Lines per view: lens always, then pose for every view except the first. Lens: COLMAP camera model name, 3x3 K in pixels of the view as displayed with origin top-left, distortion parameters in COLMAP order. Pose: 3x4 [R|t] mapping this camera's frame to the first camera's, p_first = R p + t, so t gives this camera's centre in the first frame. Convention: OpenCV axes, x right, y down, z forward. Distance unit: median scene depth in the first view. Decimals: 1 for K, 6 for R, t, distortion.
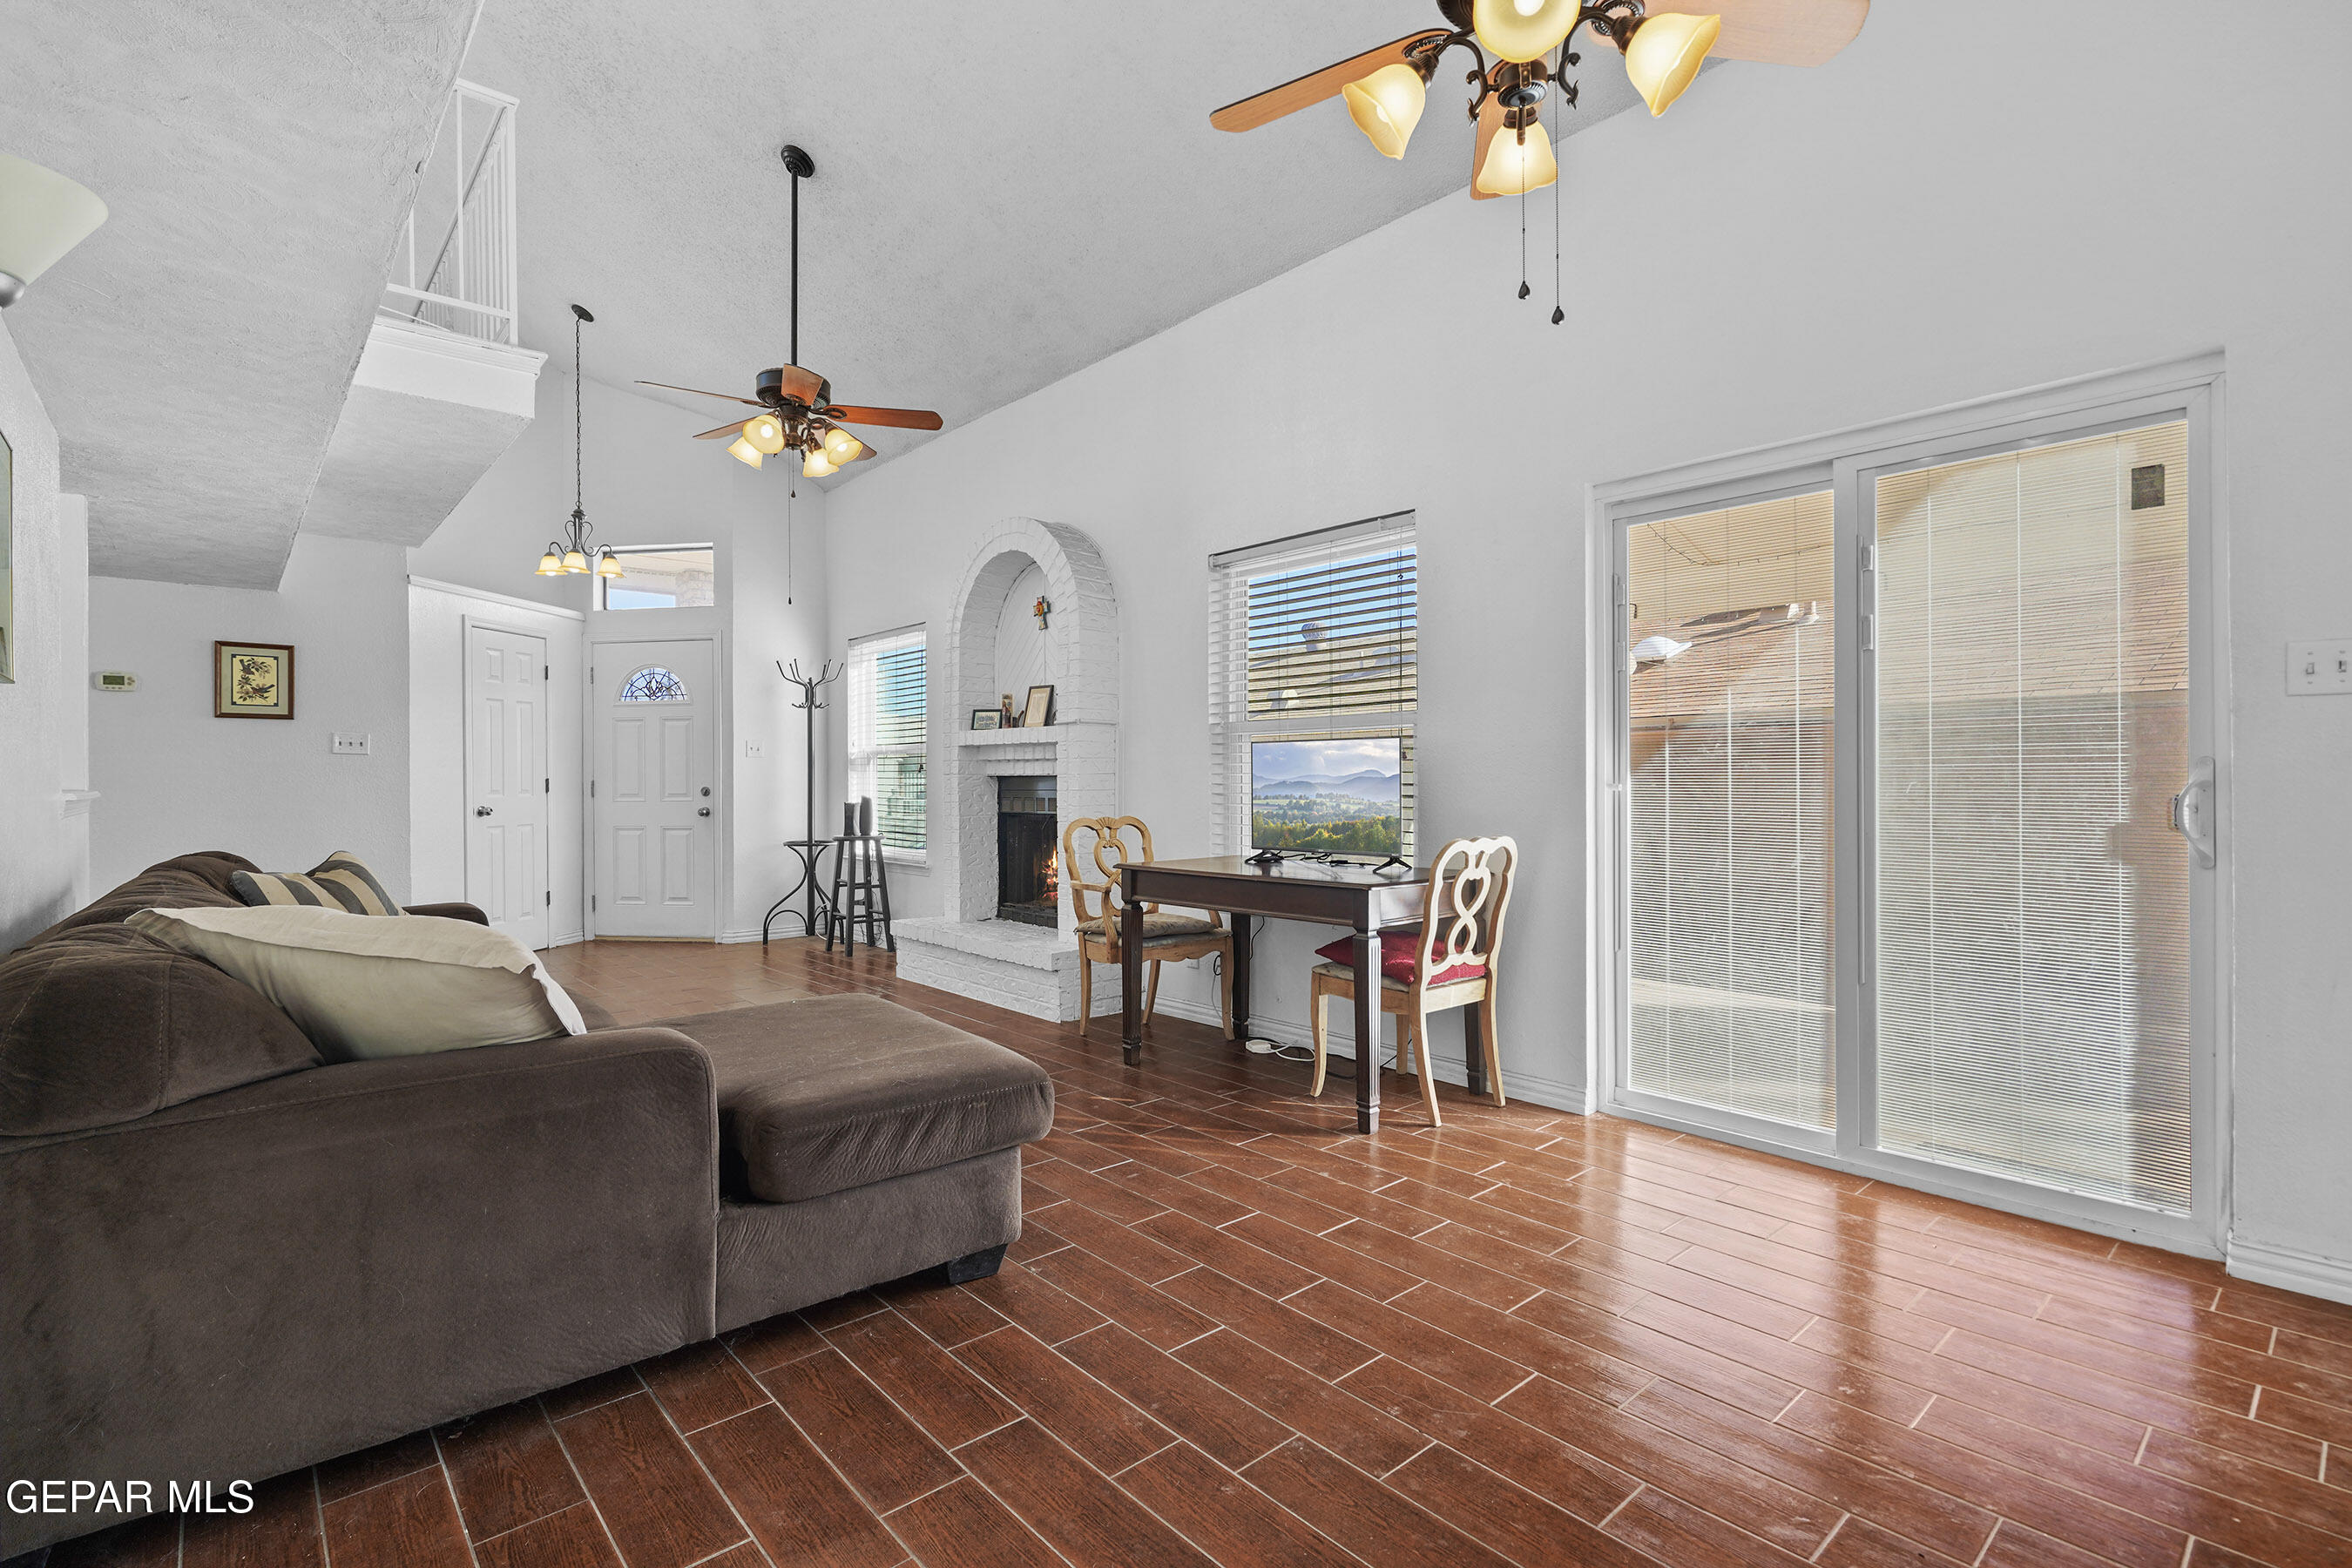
lens RADIAL K [[1091.2, 0, 1171.7], [0, 1091.2, 776.9], [0, 0, 1]] dist [0.000214, 0.000713]
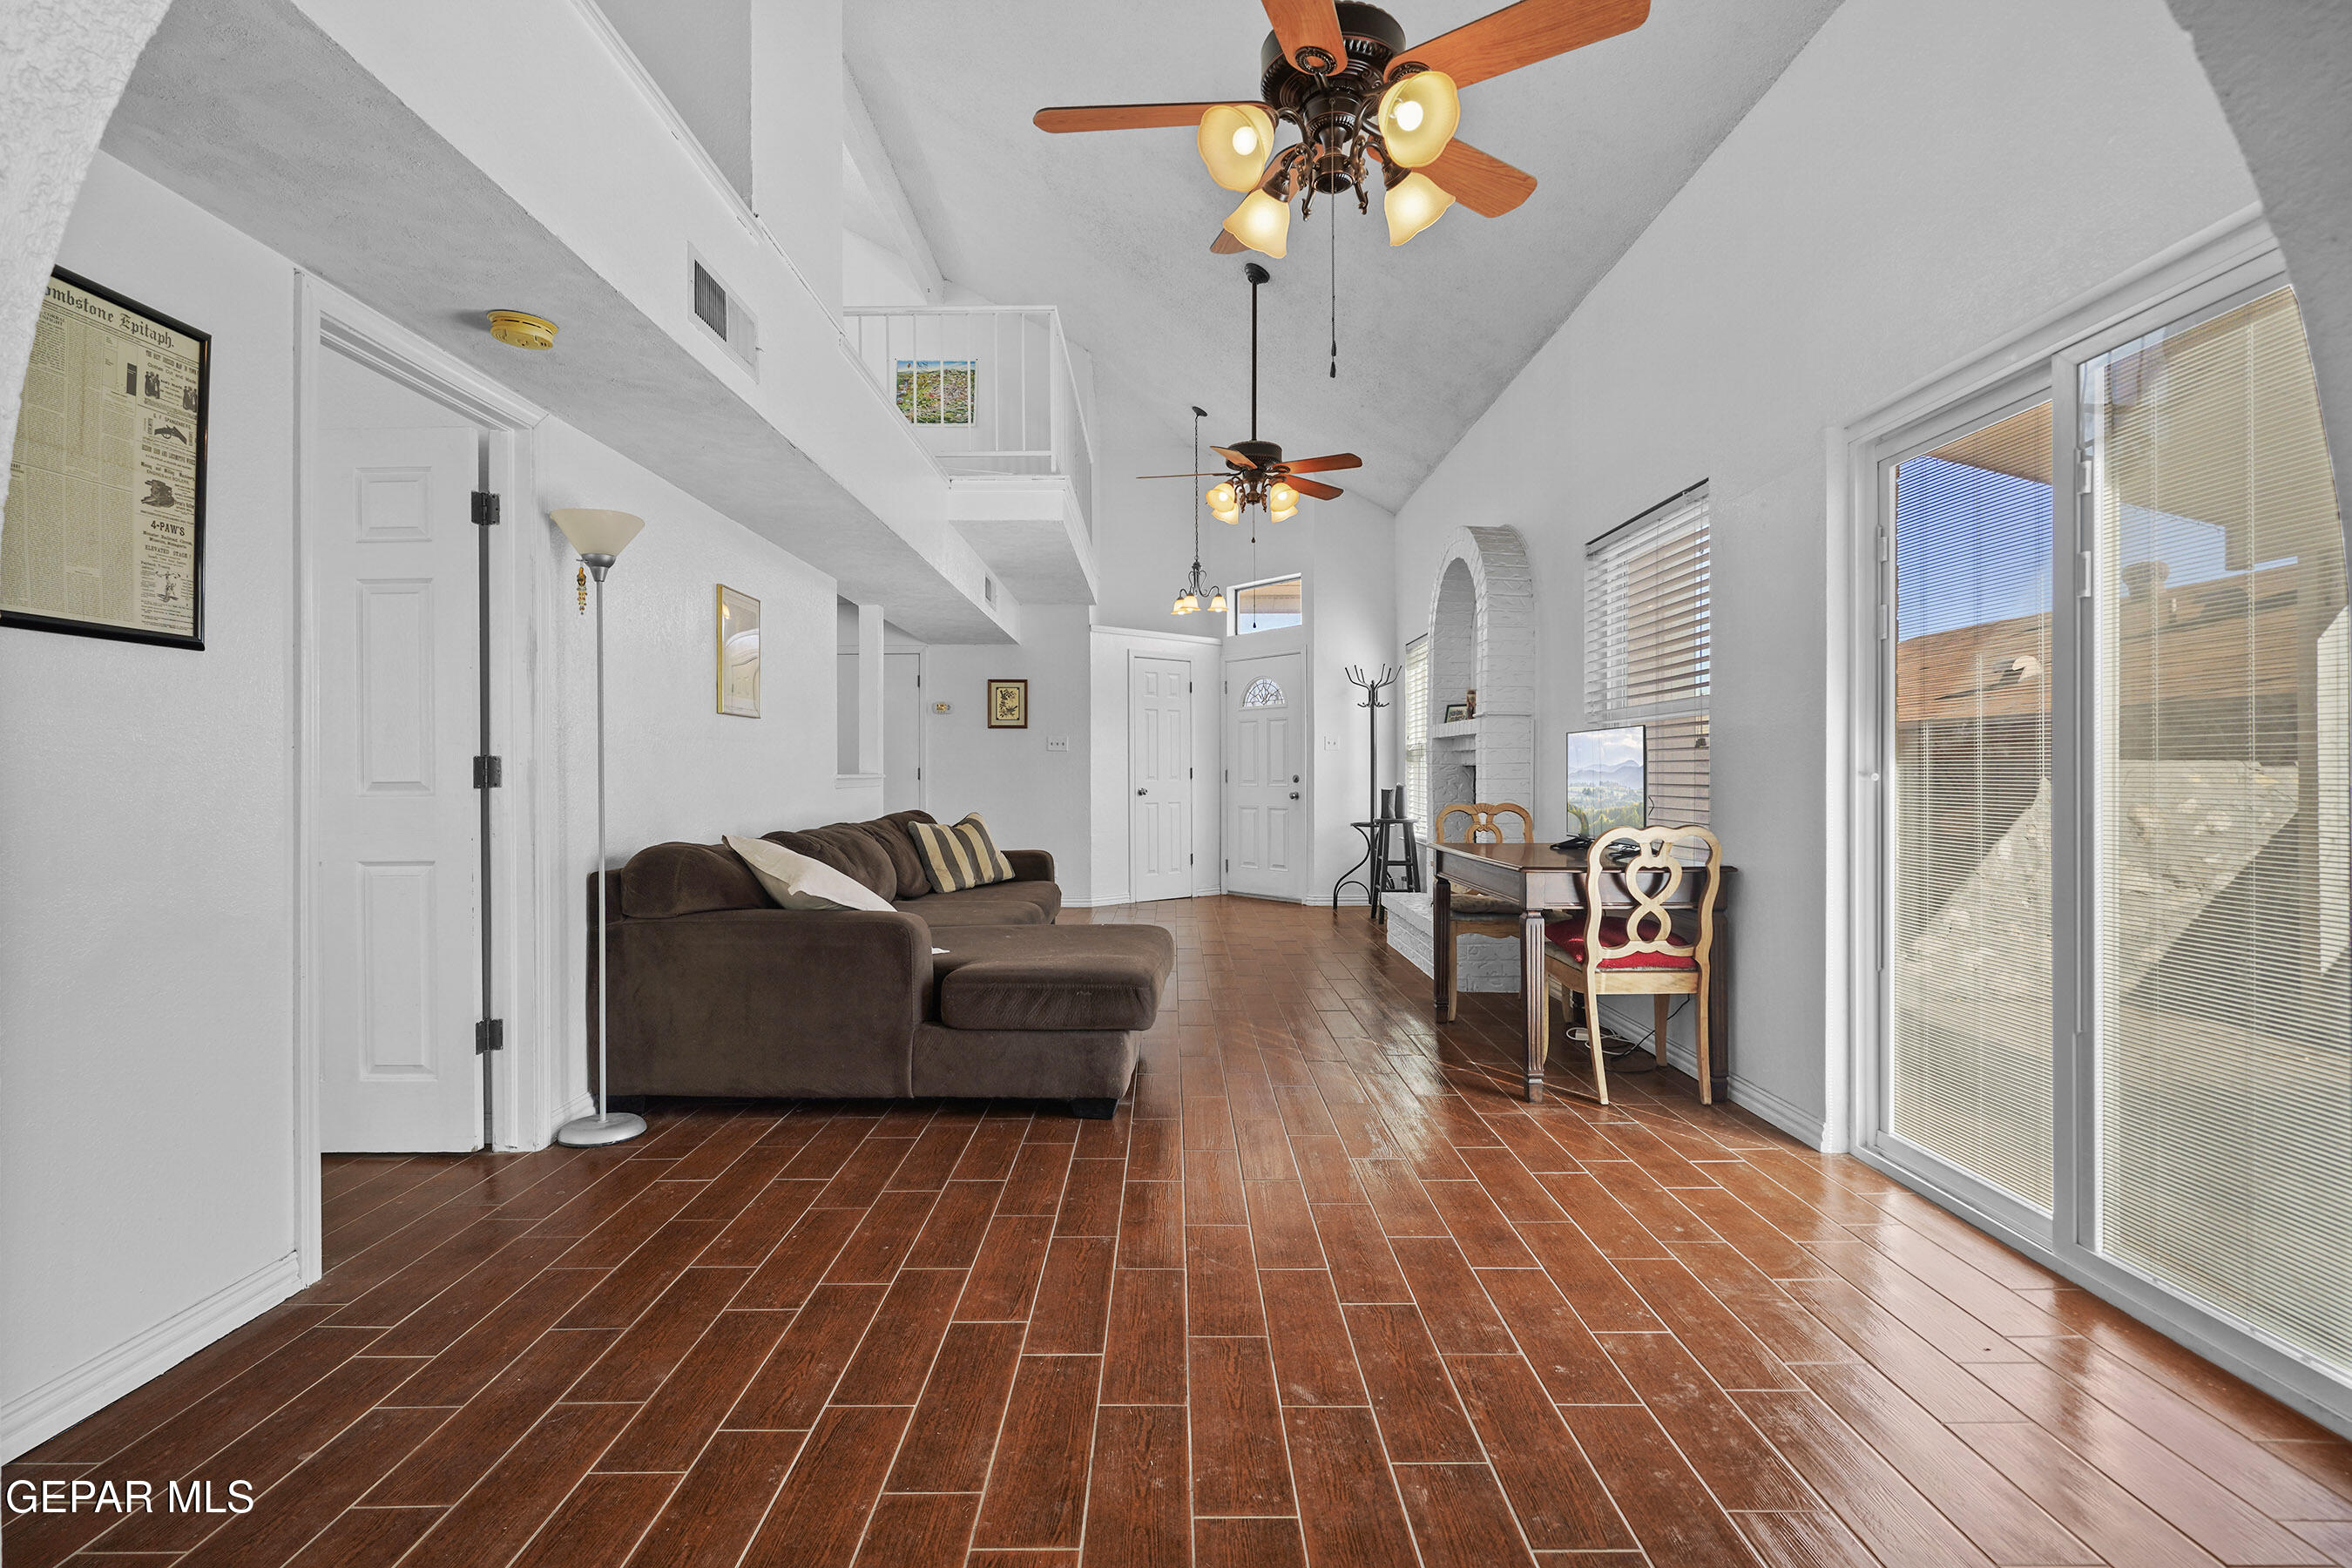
lens RADIAL K [[1081.8, 0, 1175.3], [0, 1081.8, 774.0], [0, 0, 1]] dist [-0.002332, 0.000832]
pose [[0.754376, 0.004691, -0.656426, 0.442064], [-0.001615, 0.999985, 0.005290, 0.003006], [0.656441, -0.002930, 0.754372, 0.005708]]
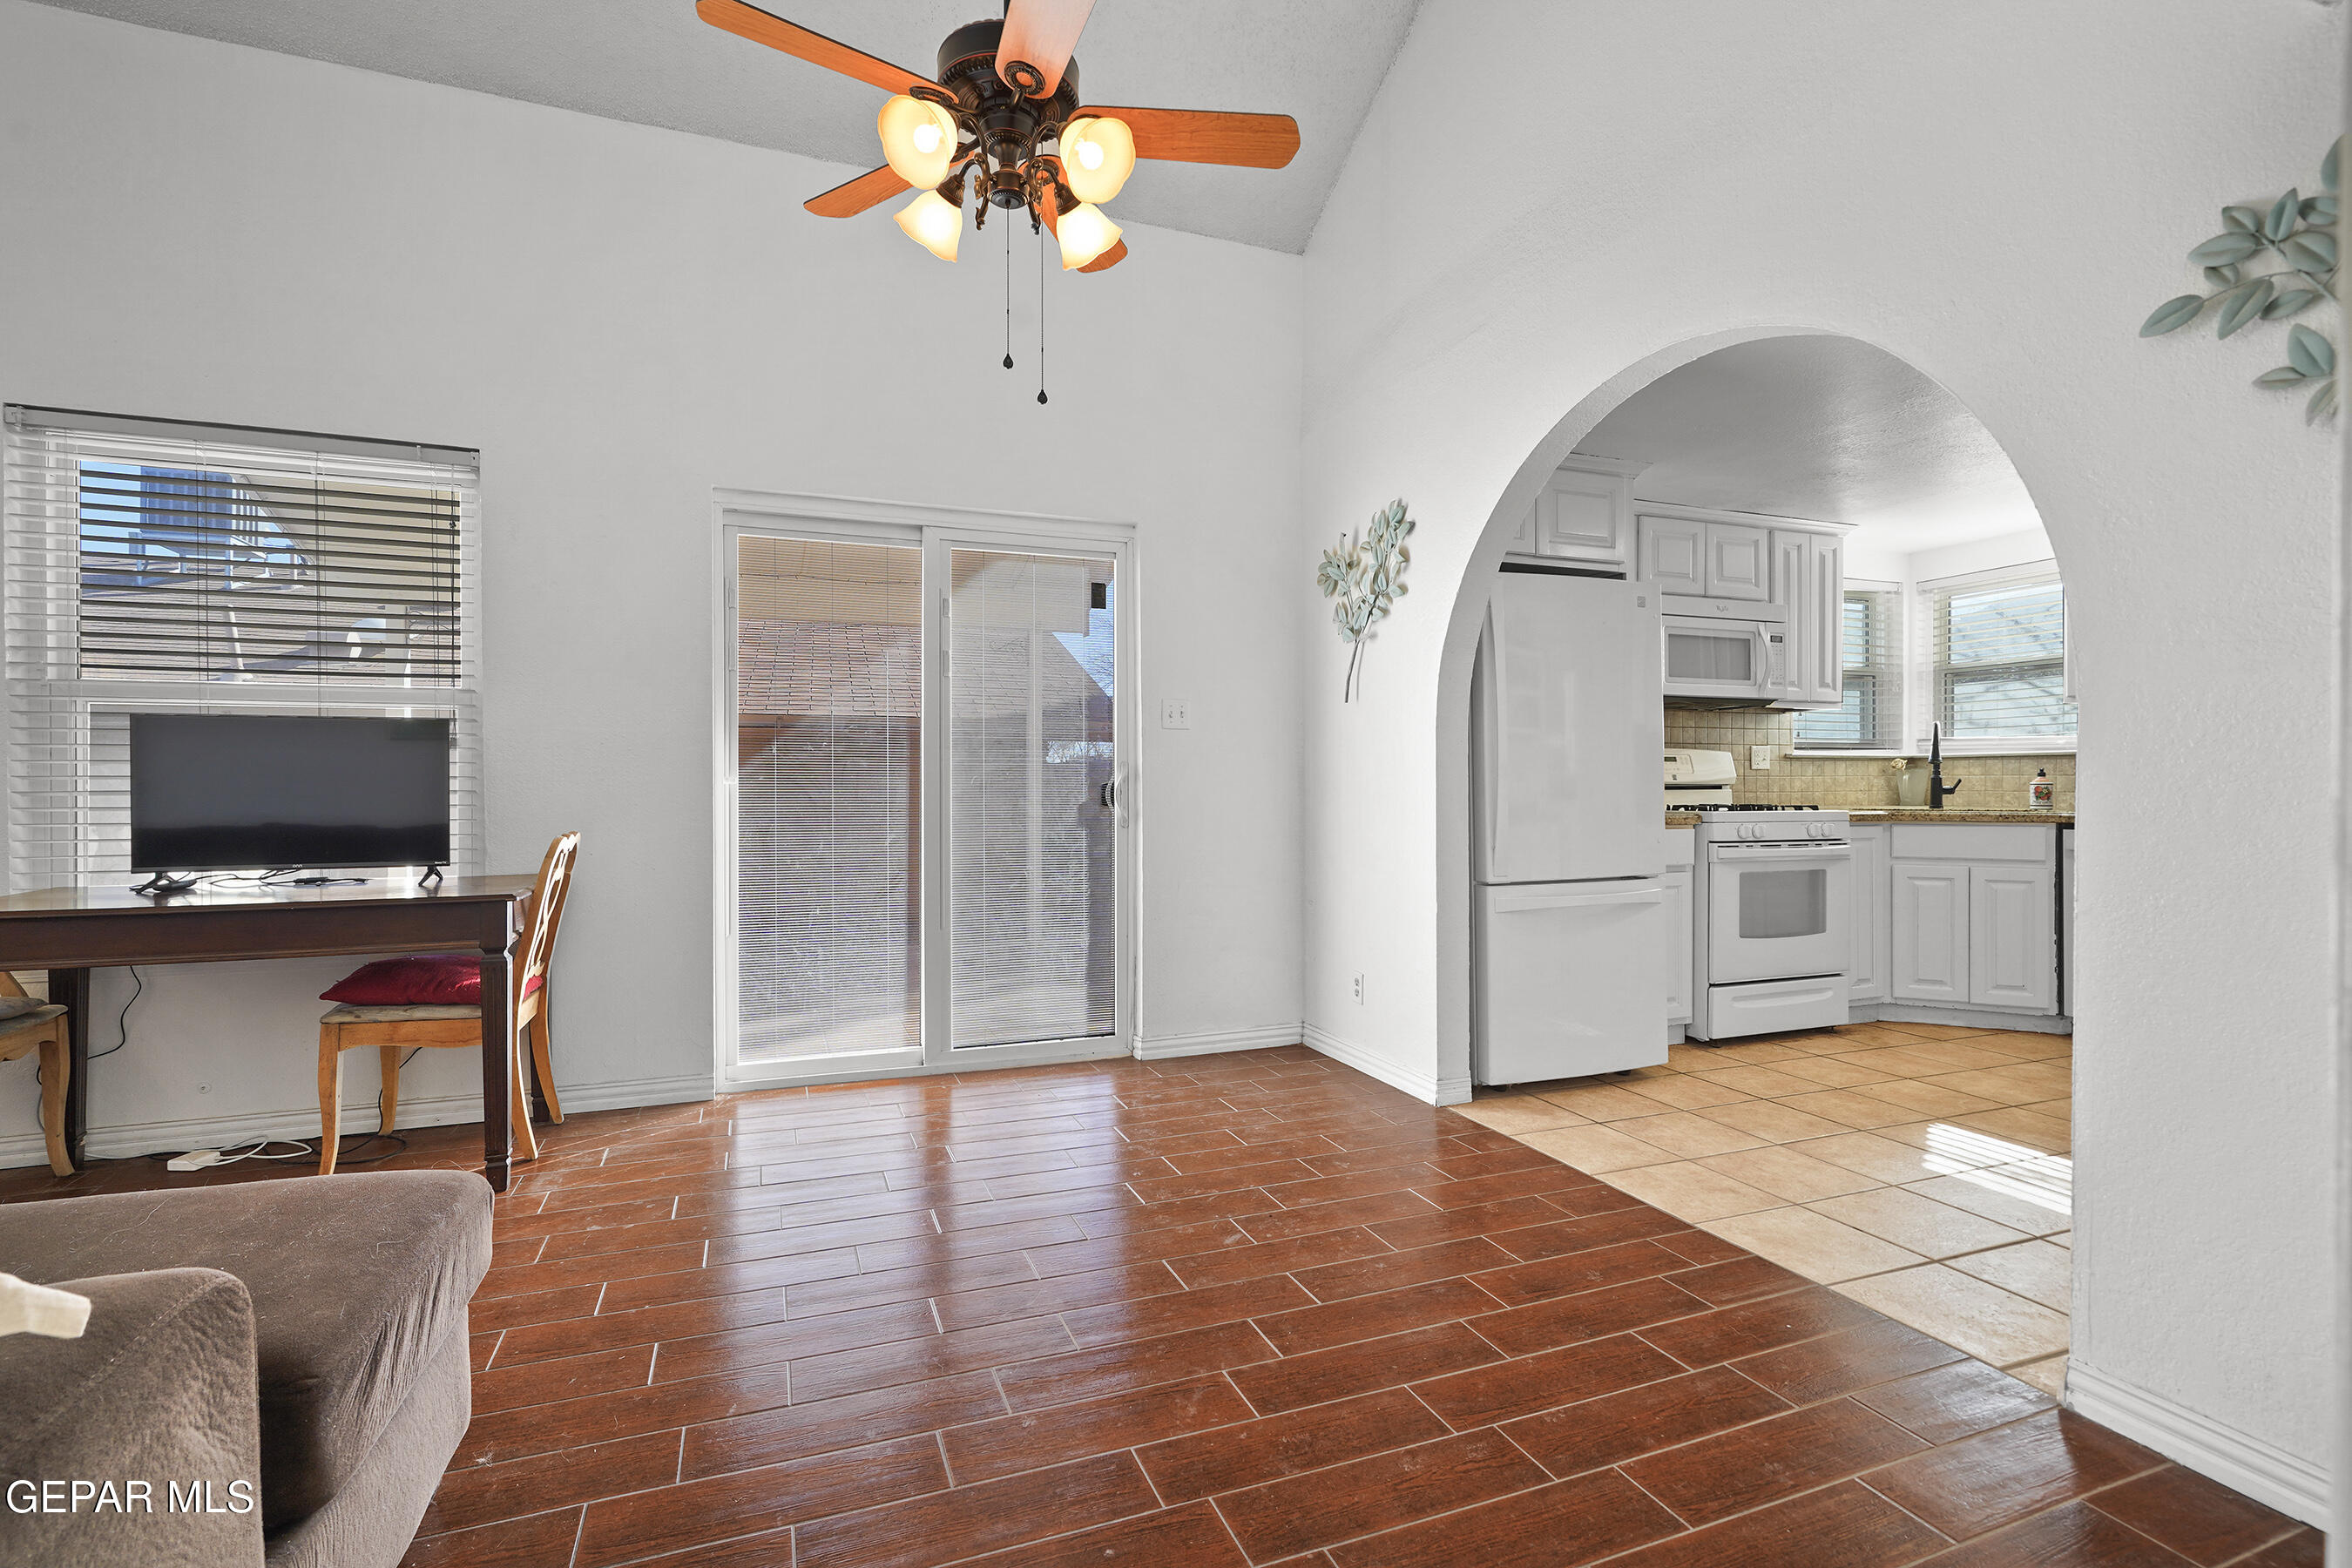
lens RADIAL K [[1081.8, 0, 1175.3], [0, 1081.8, 774.0], [0, 0, 1]] dist [-0.002332, 0.000832]
pose [[0.349001, 0.011172, 0.937056, -0.335191], [-0.003123, 0.999937, -0.010759, 0.010866], [-0.937117, 0.000829, 0.349014, 0.187129]]
